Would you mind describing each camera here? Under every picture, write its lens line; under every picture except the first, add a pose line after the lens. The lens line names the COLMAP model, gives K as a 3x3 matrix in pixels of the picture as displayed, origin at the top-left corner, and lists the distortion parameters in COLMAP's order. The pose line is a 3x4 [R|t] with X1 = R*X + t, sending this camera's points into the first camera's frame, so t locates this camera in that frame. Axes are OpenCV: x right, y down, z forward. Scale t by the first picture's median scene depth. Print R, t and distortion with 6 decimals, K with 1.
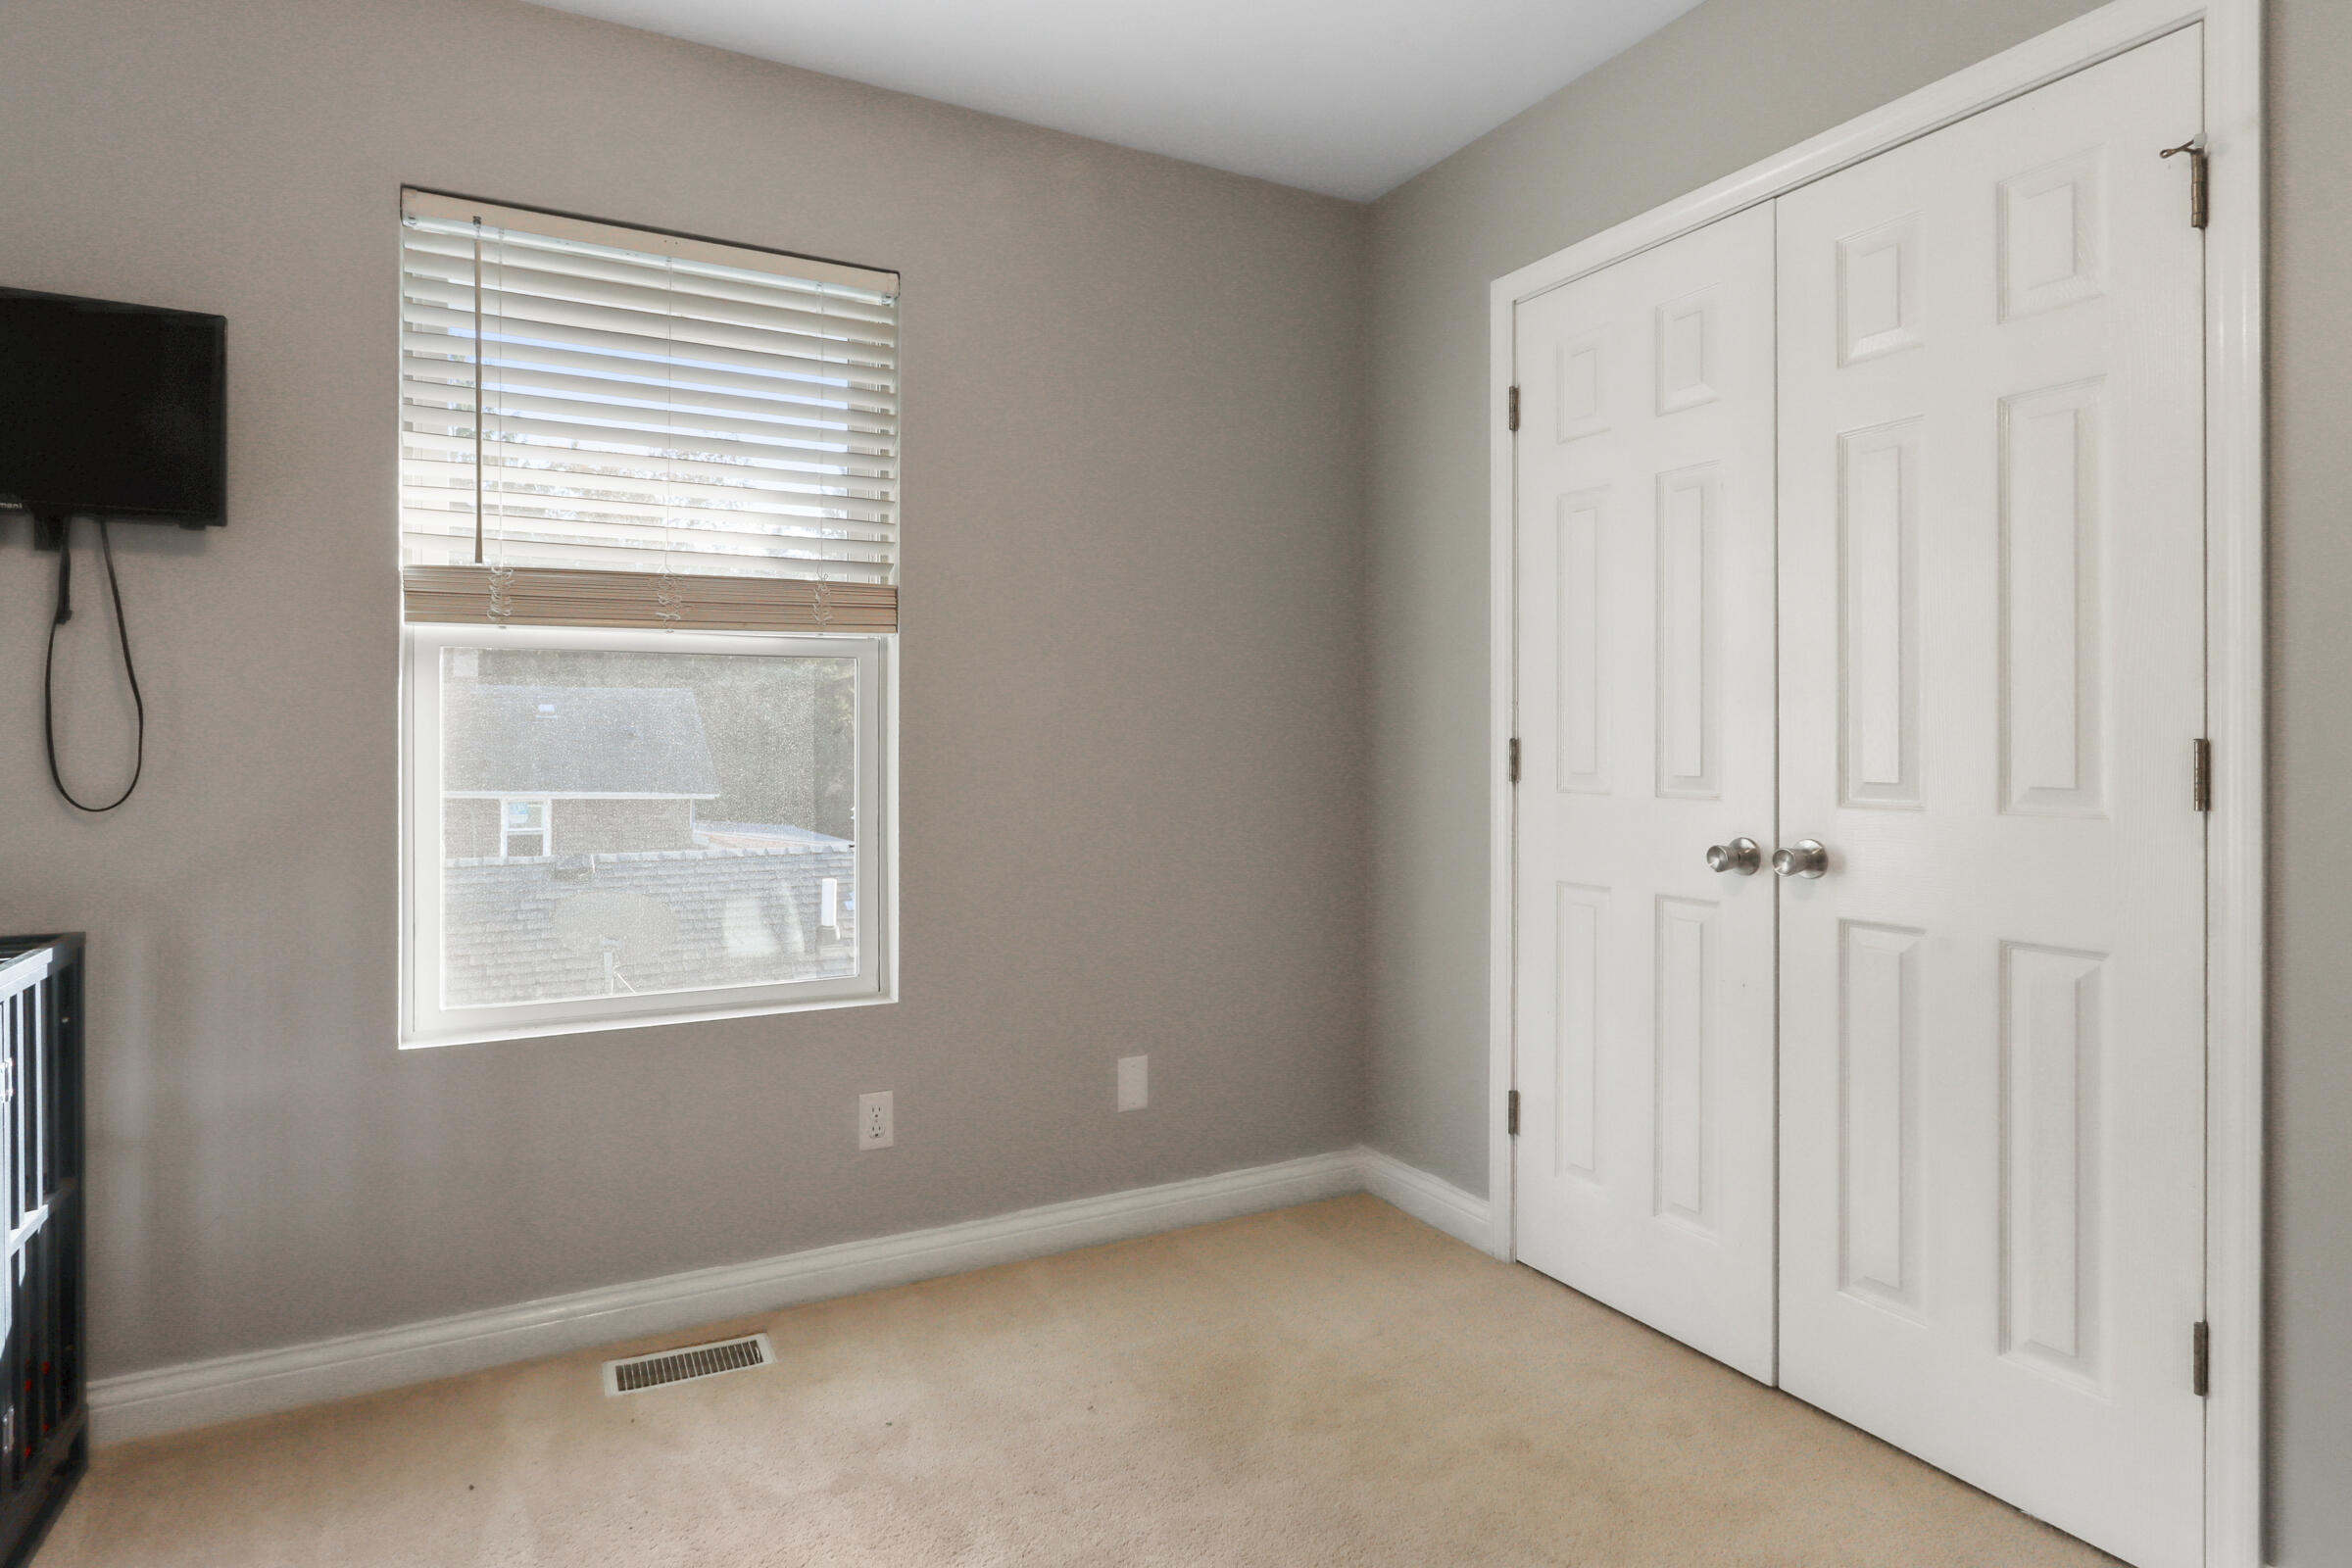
lens RADIAL K [[1284.6, 0, 1180.5], [0, 1284.6, 735.3], [0, 0, 1]] dist [-0.006445, 0.000081]
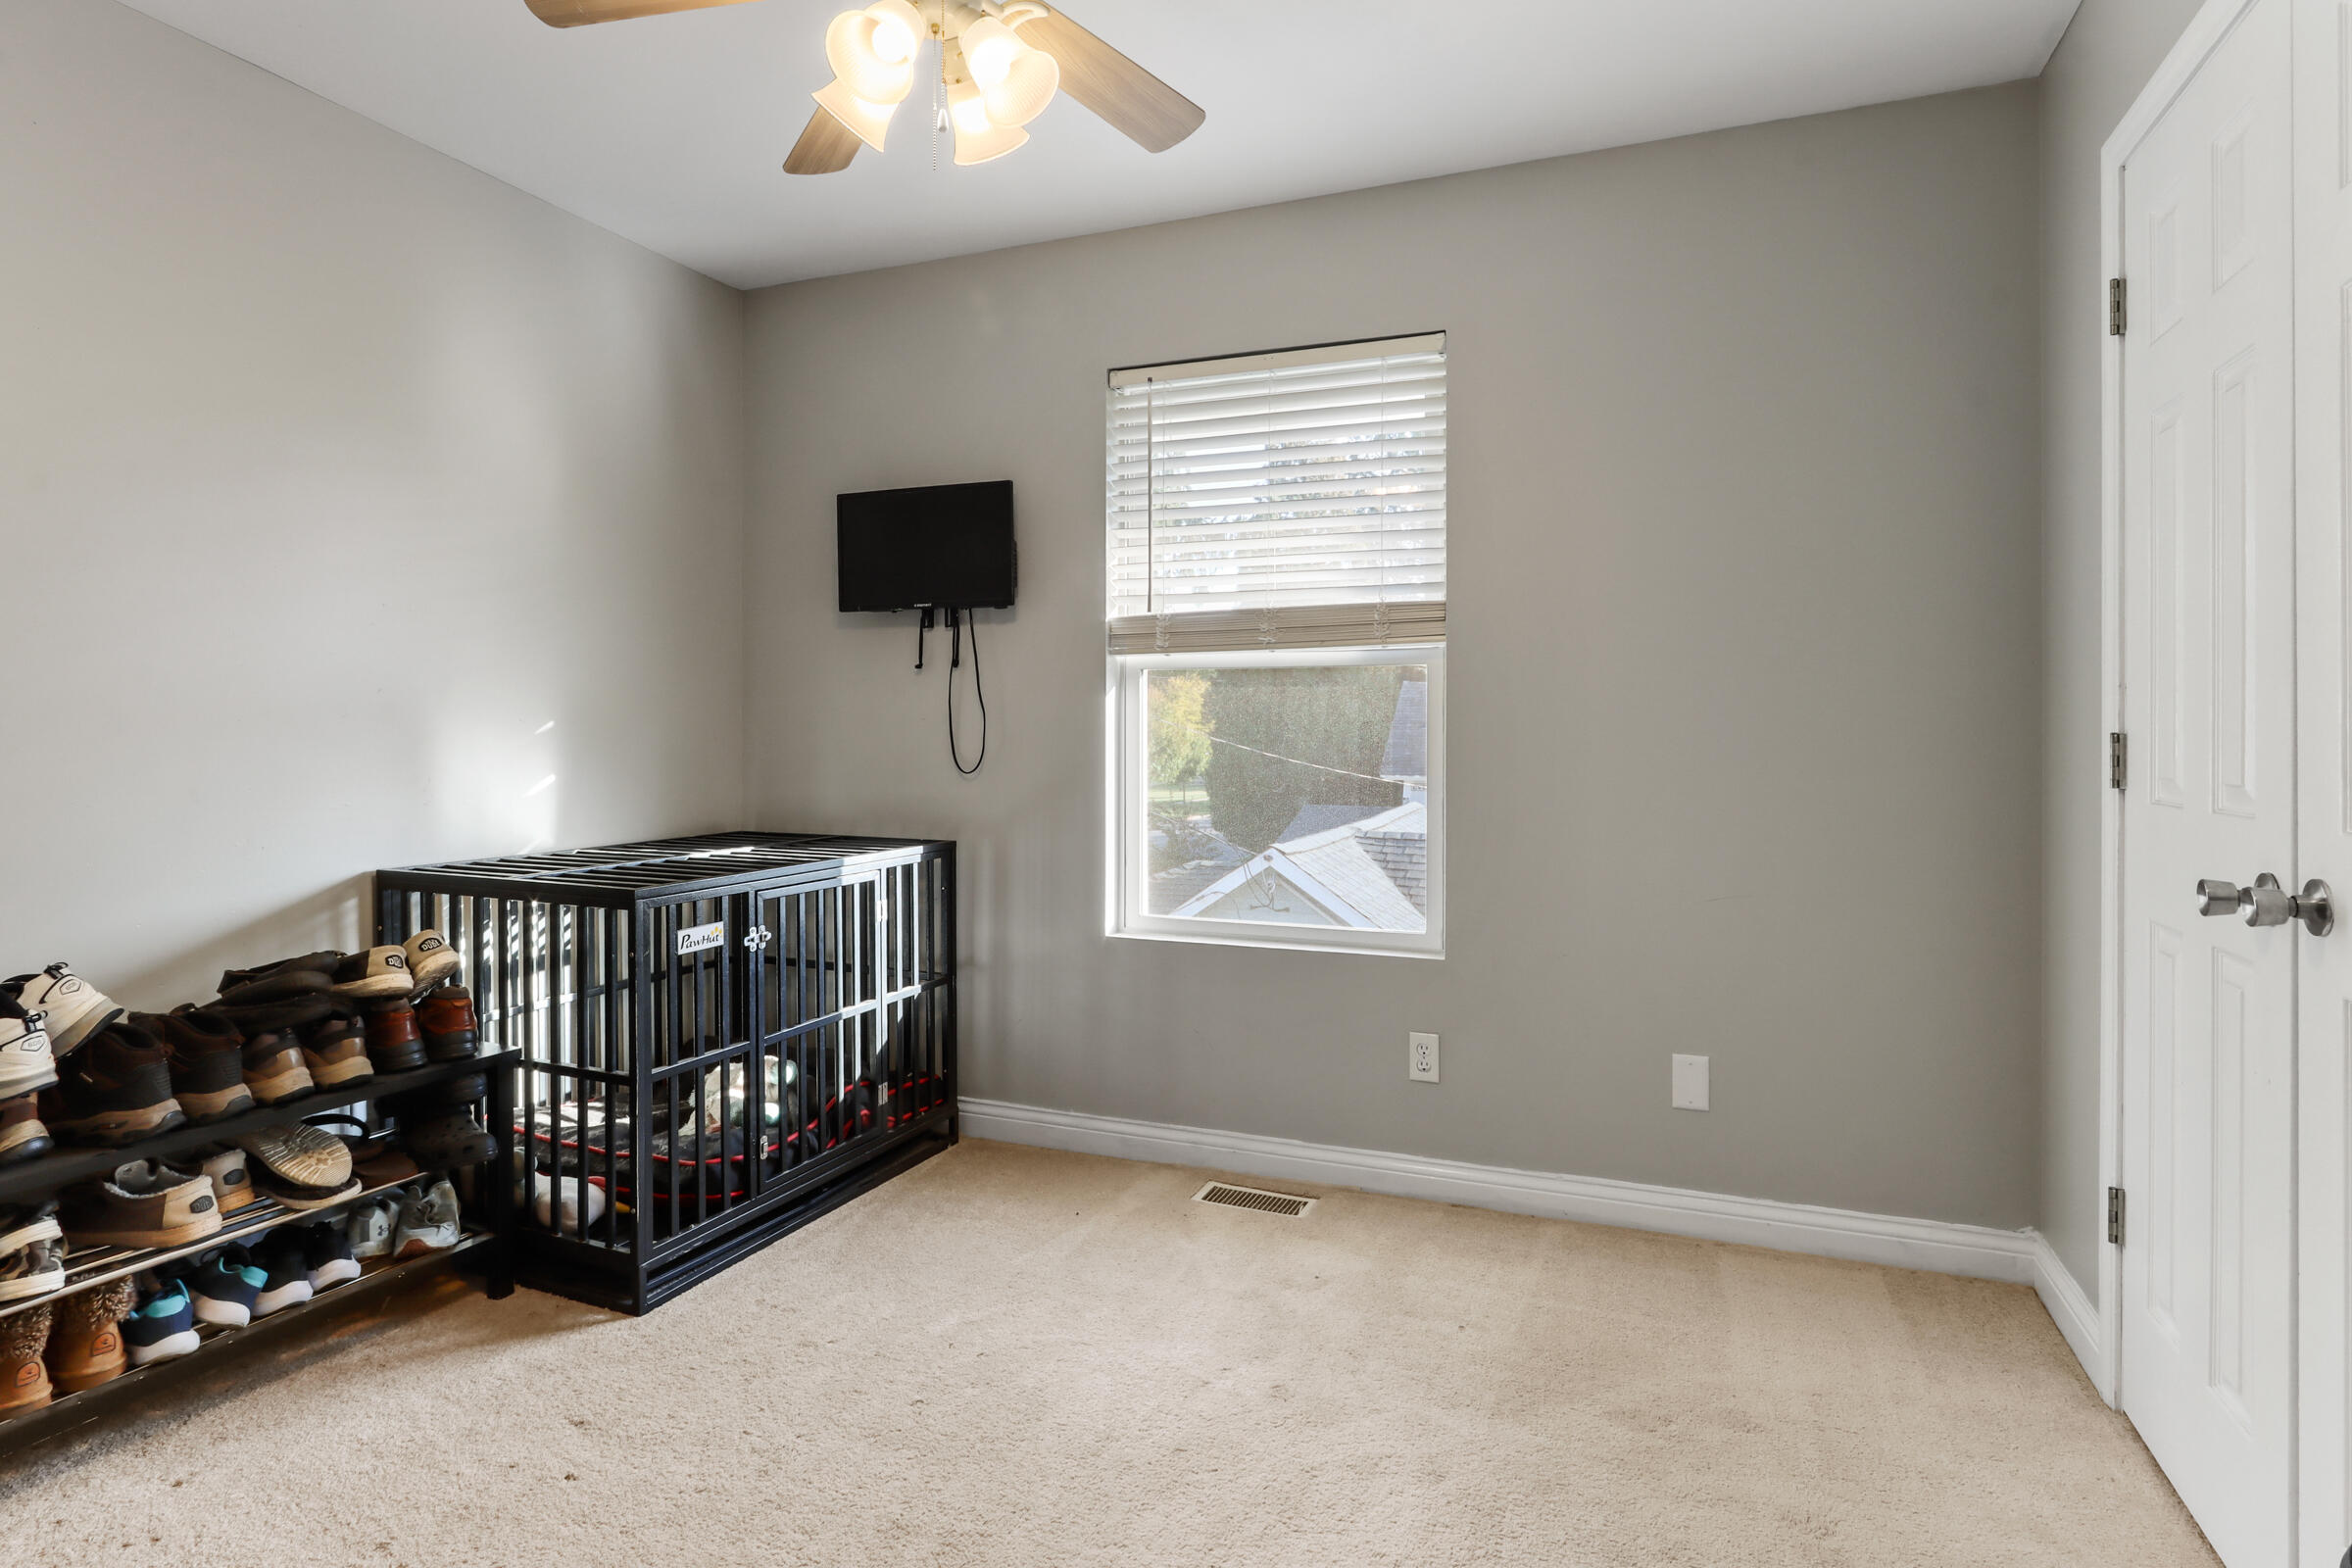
lens RADIAL K [[1284.6, 0, 1180.5], [0, 1284.6, 735.3], [0, 0, 1]] dist [-0.006445, 0.000081]
pose [[0.635242, 0.000424, -0.772313, 0.611274], [-0.000533, 1.000000, 0.000110, 0.005640], [0.772313, 0.000342, 0.635242, 0.091176]]
